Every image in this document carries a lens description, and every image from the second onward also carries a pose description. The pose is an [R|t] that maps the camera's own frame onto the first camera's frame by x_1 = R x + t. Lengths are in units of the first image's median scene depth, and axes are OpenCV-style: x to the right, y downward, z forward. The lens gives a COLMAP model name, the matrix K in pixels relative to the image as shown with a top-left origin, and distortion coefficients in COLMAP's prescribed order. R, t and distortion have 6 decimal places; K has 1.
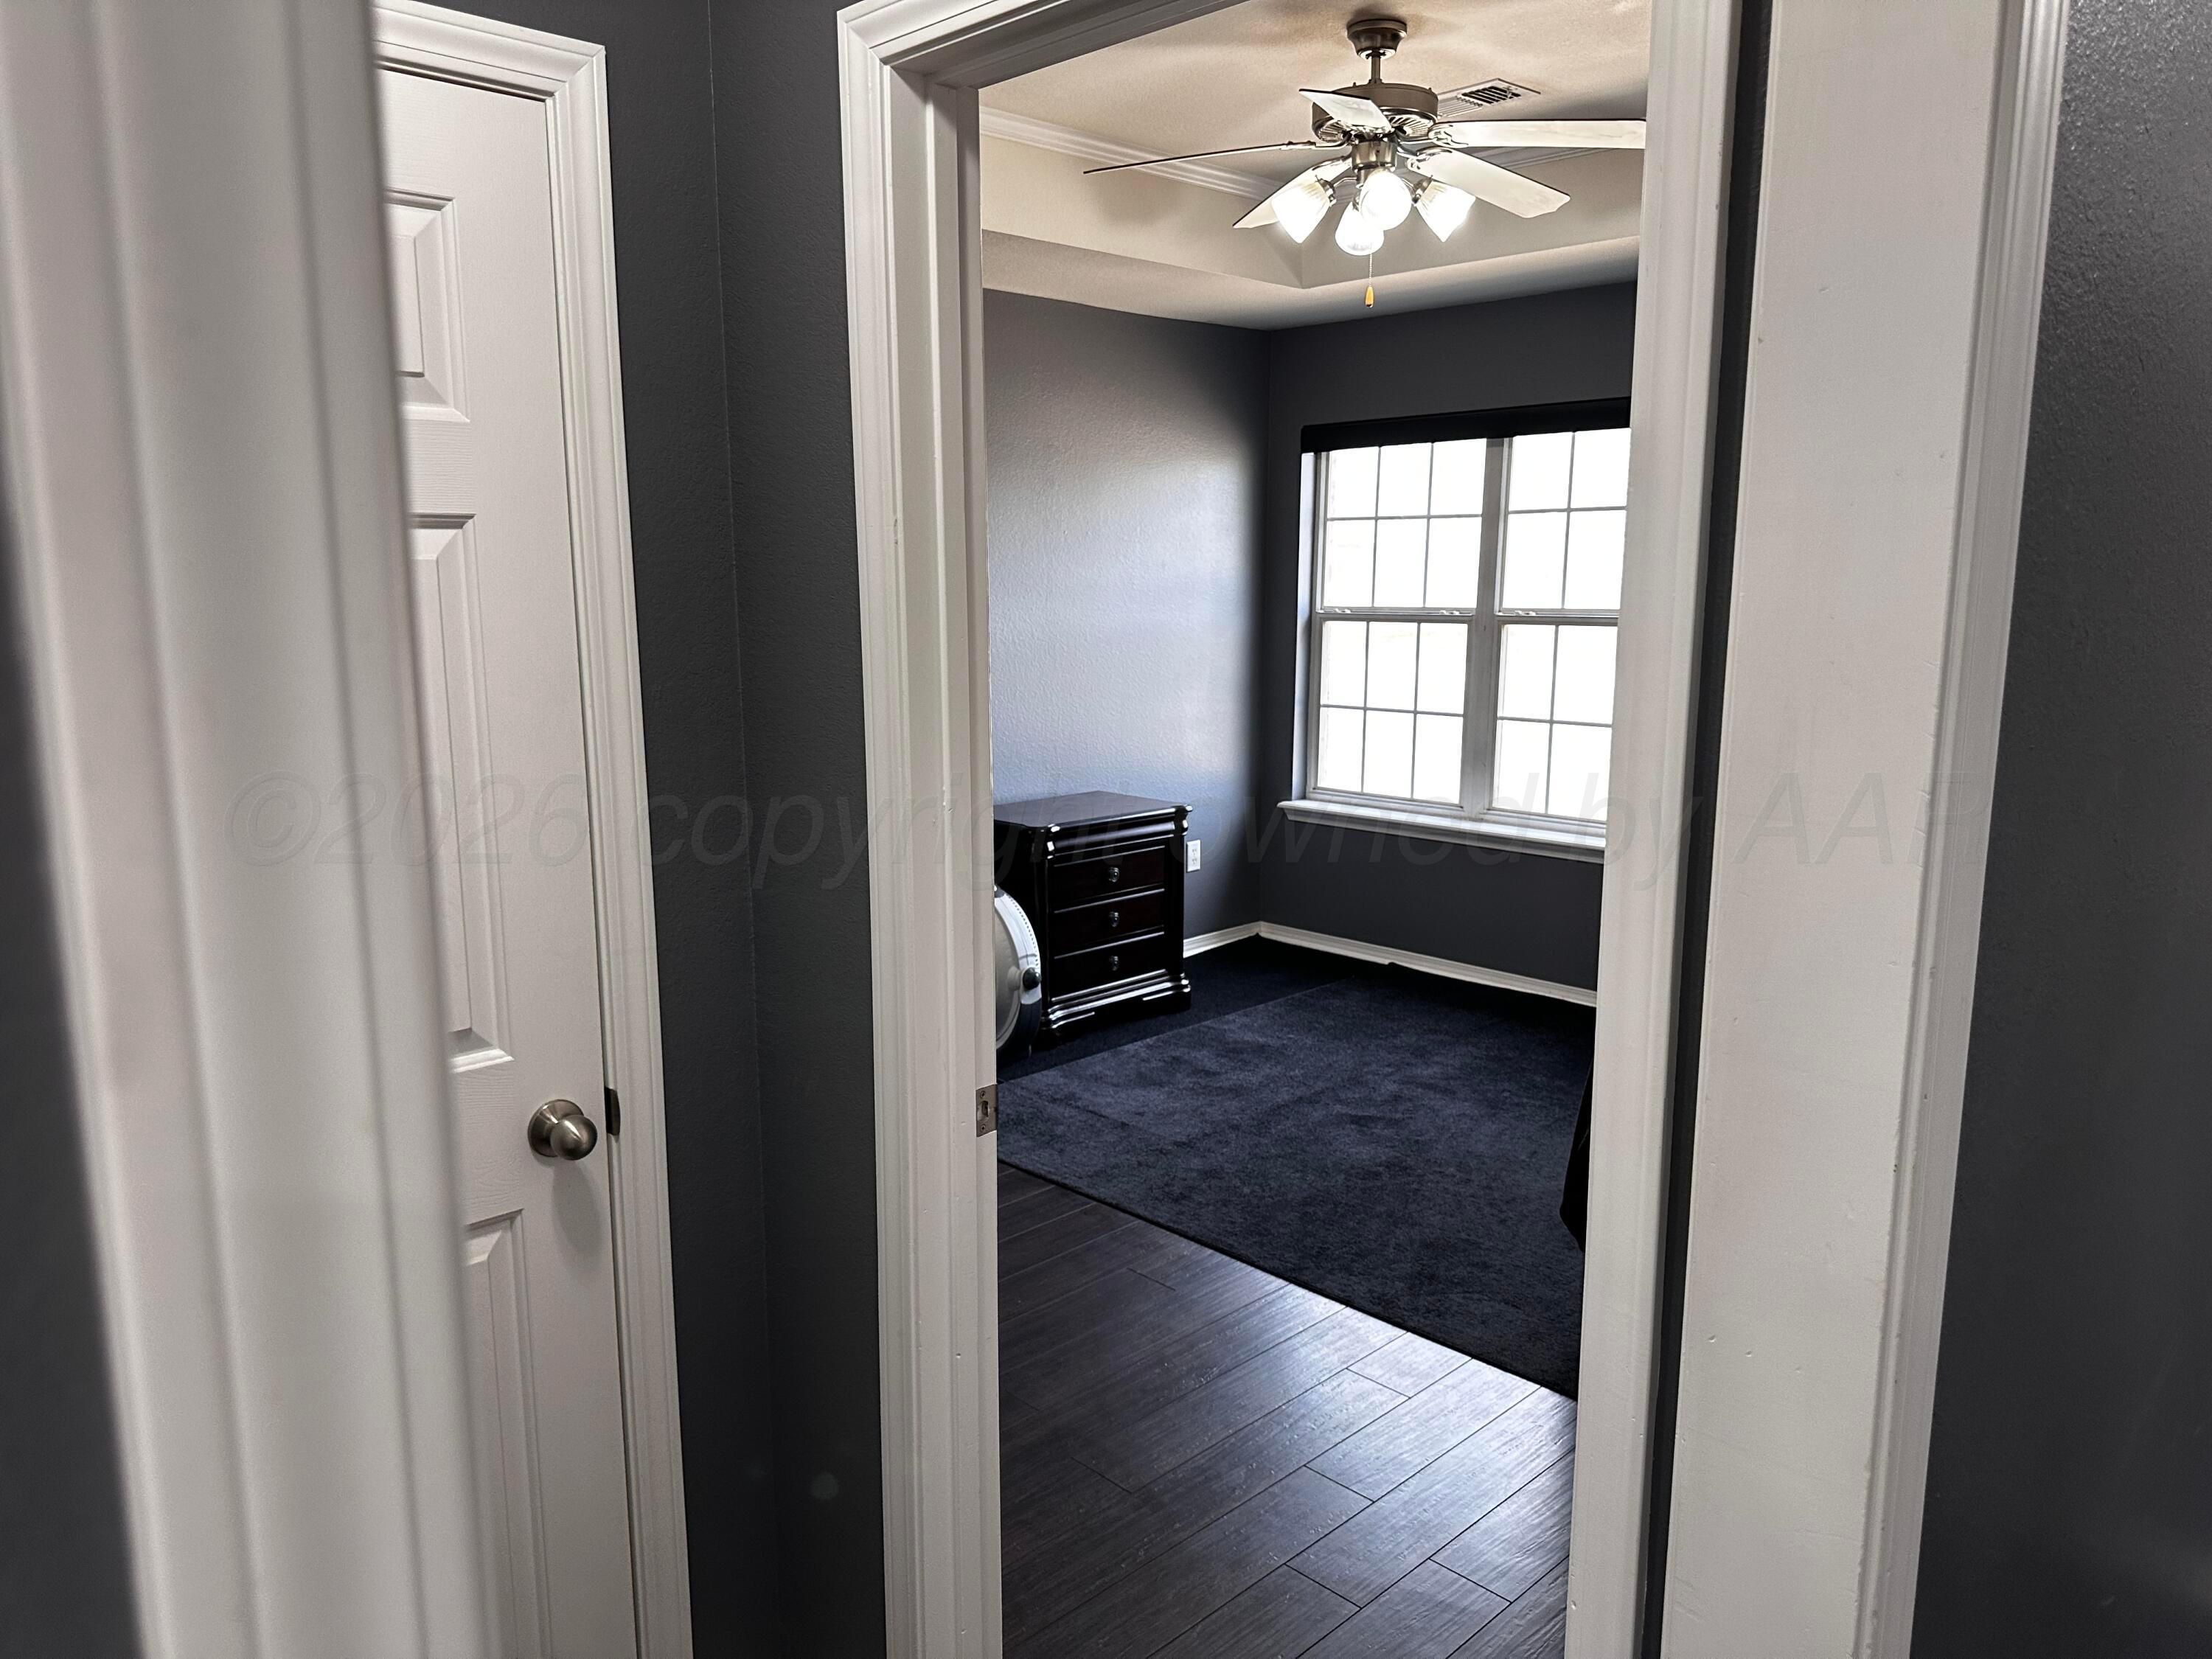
lens RADIAL K [[1561.6, 0, 1119.1], [0, 1561.6, 824.4], [0, 0, 1]] dist [0.035287, -0.043255]
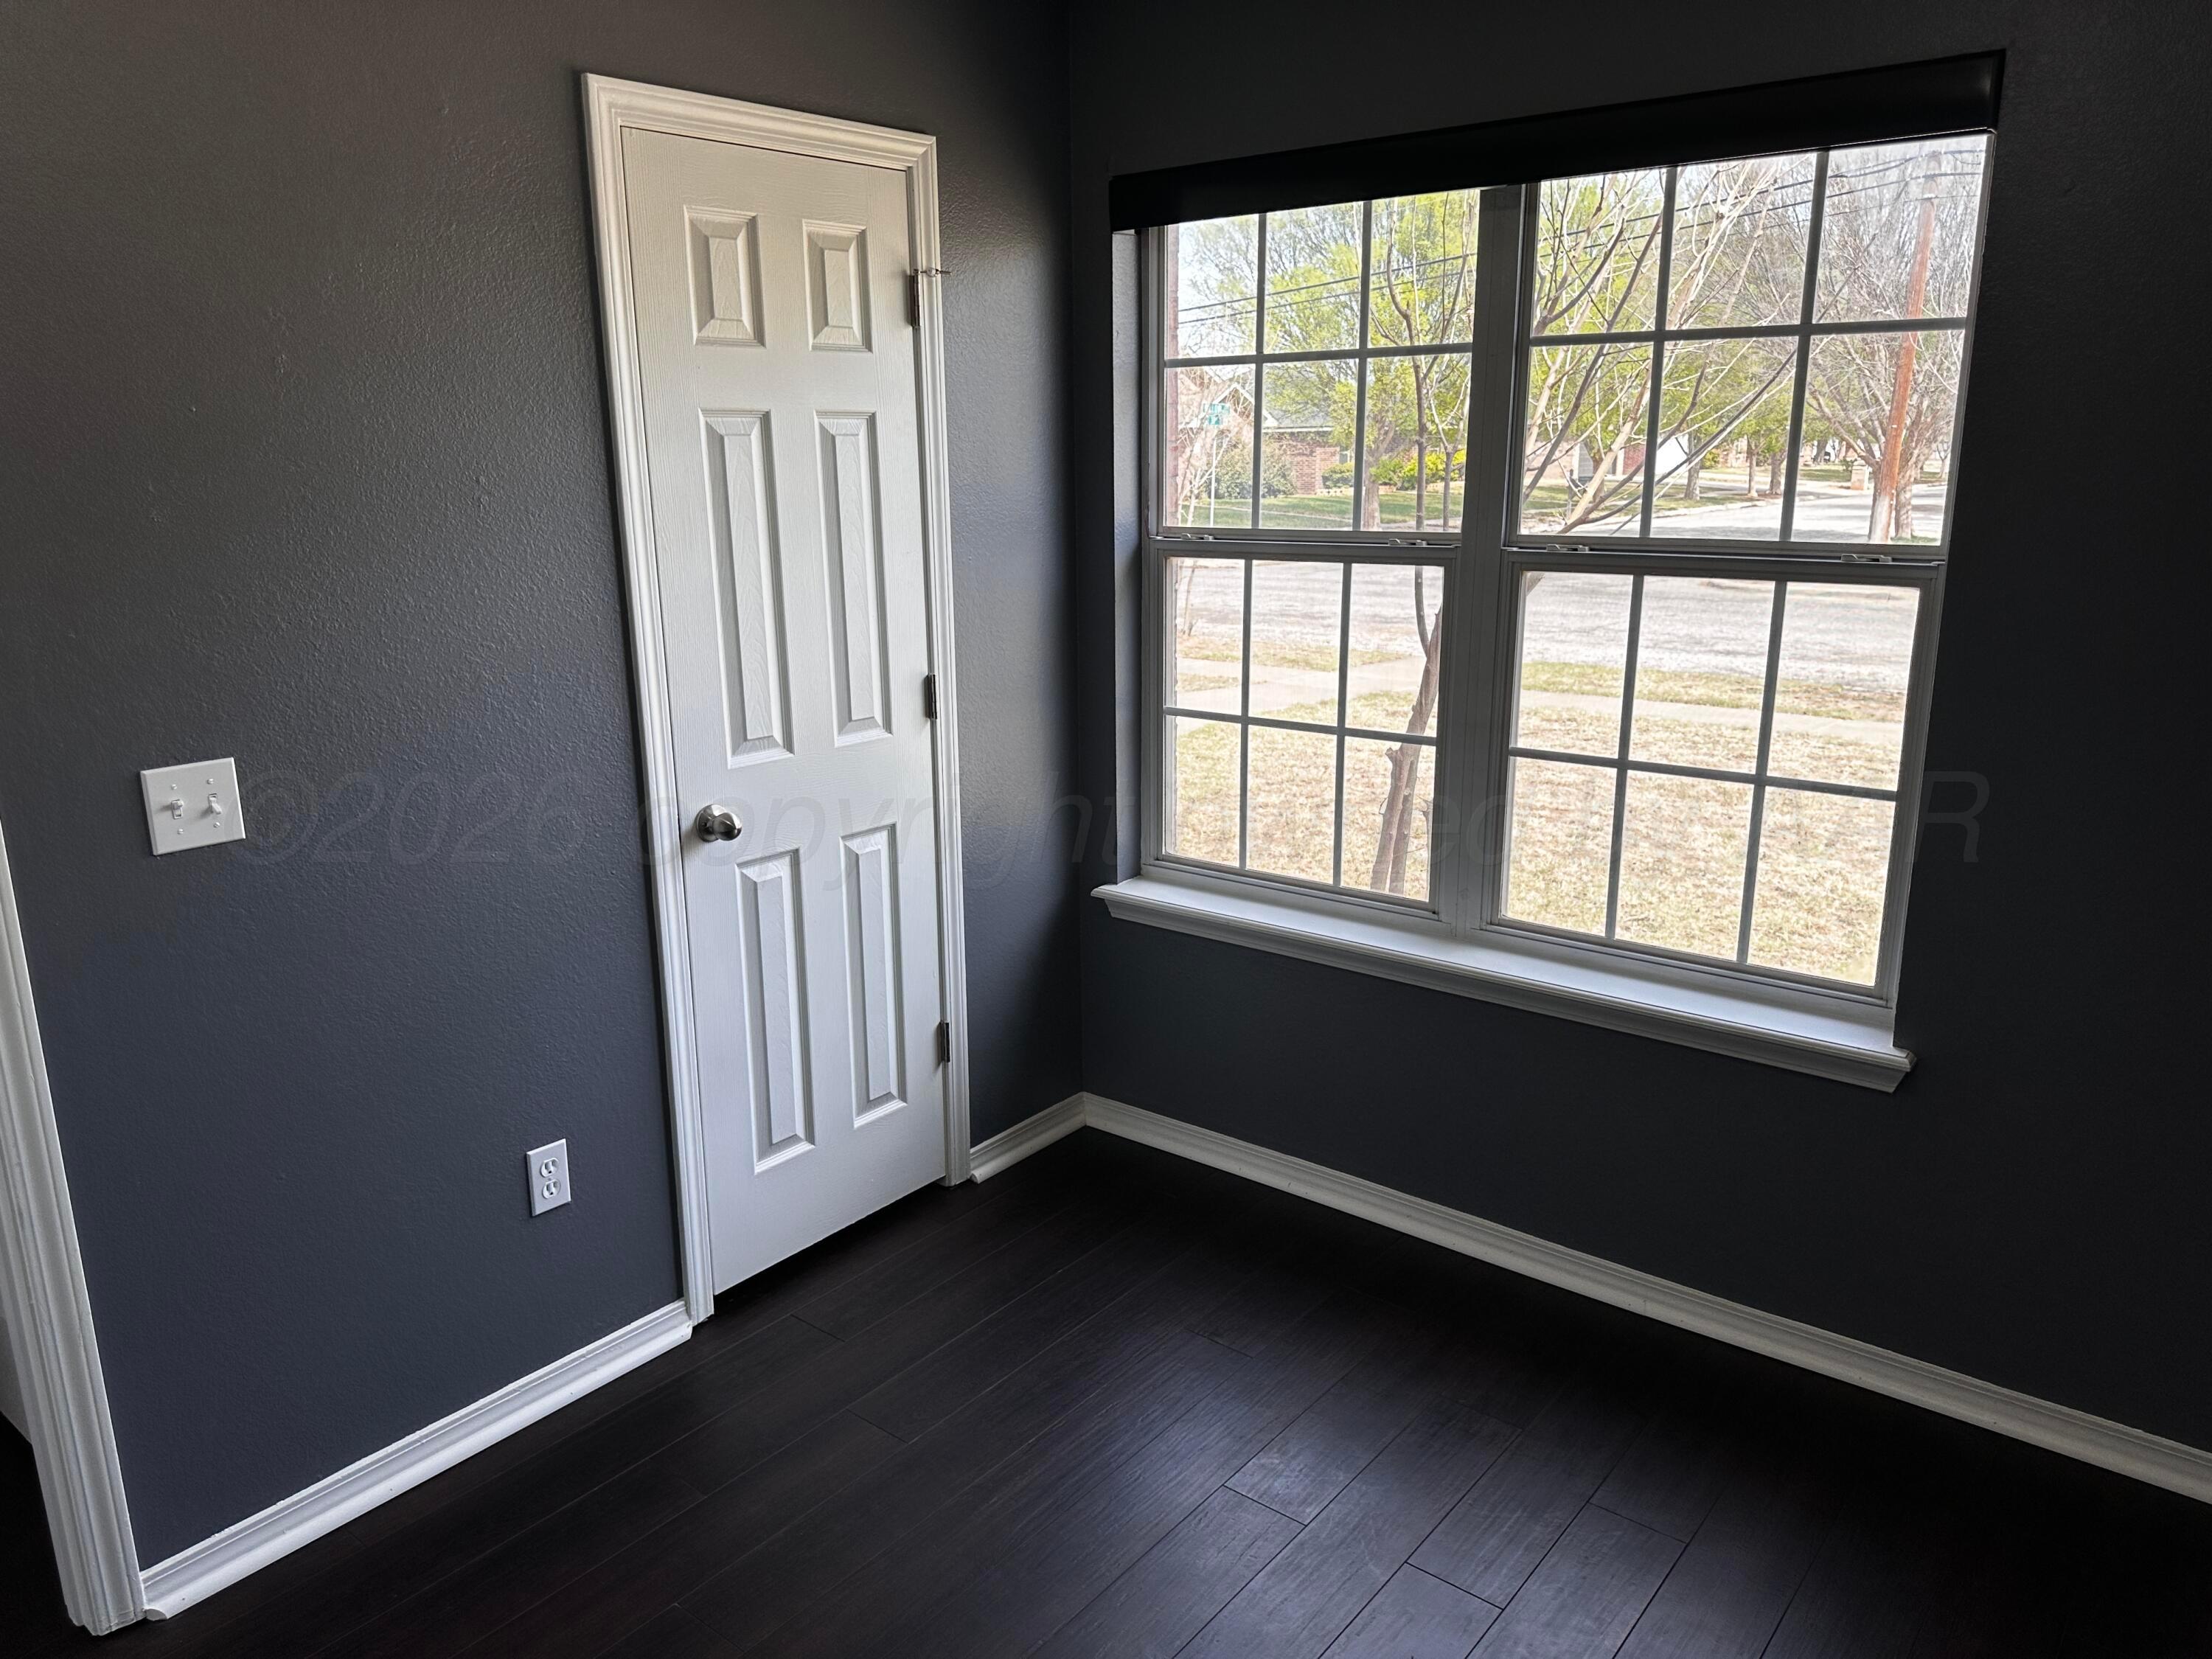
lens RADIAL K [[1561.6, 0, 1101.5], [0, 1561.6, 831.2], [0, 0, 1]] dist [0.035287, -0.043255]
pose [[0.994945, -0.045891, 0.089326, 0.059189], [0.037223, 0.994647, 0.096393, -0.091797], [-0.093271, -0.092581, 0.991327, 0.477096]]
